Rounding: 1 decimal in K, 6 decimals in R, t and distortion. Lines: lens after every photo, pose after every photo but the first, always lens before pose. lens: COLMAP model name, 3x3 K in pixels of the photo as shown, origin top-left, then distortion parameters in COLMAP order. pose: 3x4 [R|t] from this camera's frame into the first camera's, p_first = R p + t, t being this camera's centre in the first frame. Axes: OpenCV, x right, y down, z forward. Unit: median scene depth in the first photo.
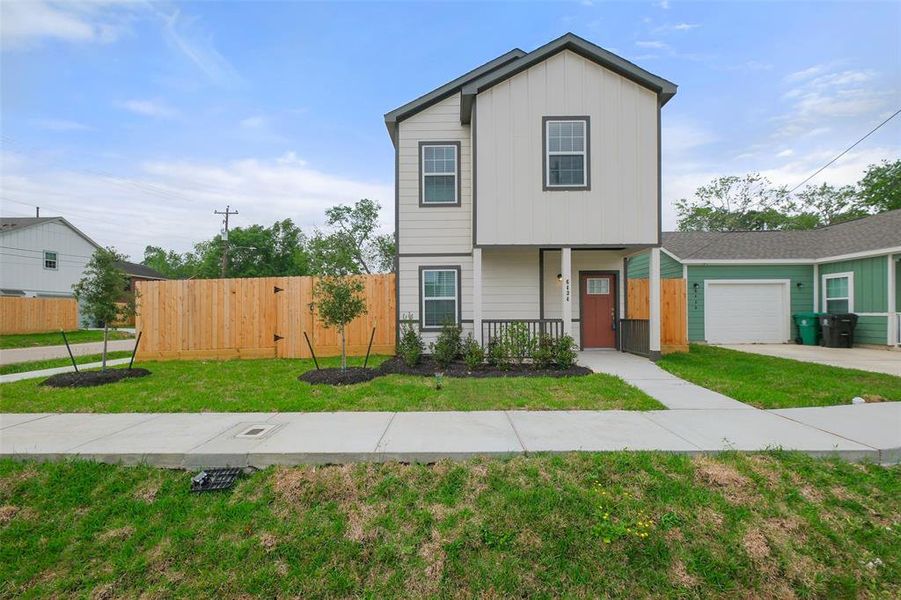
lens RADIAL K [[398.1, 0, 447.1], [0, 398.1, 303.8], [0, 0, 1]] dist [-0.002461, -0.000411]
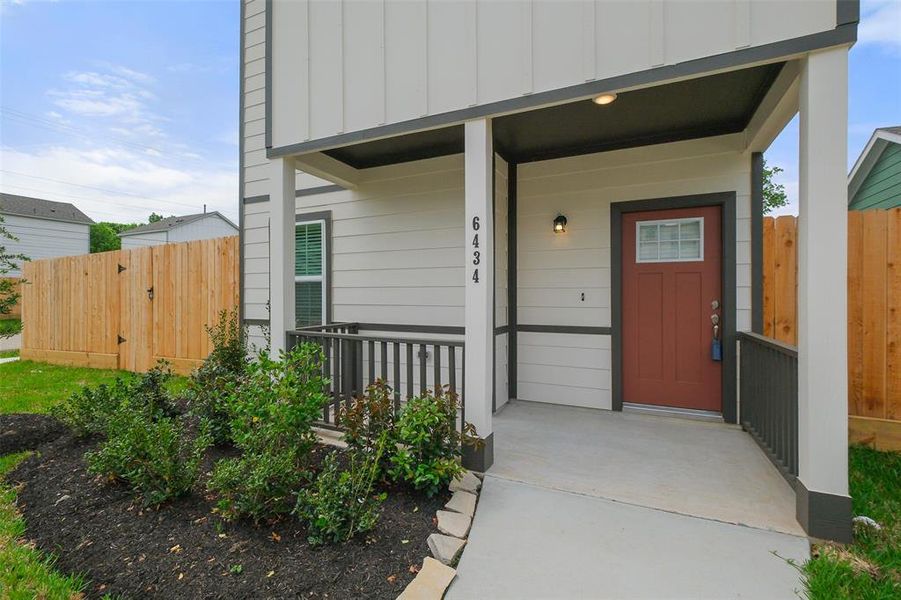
lens RADIAL K [[402.2, 0, 452.1], [0, 402.2, 293.4], [0, 0, 1]] dist [0.001260, -0.000004]
pose [[0.913483, 0.003643, -0.406861, 0.366425], [0.005589, 0.999753, 0.021500, -0.005085], [0.406839, -0.021914, 0.913237, 0.604983]]
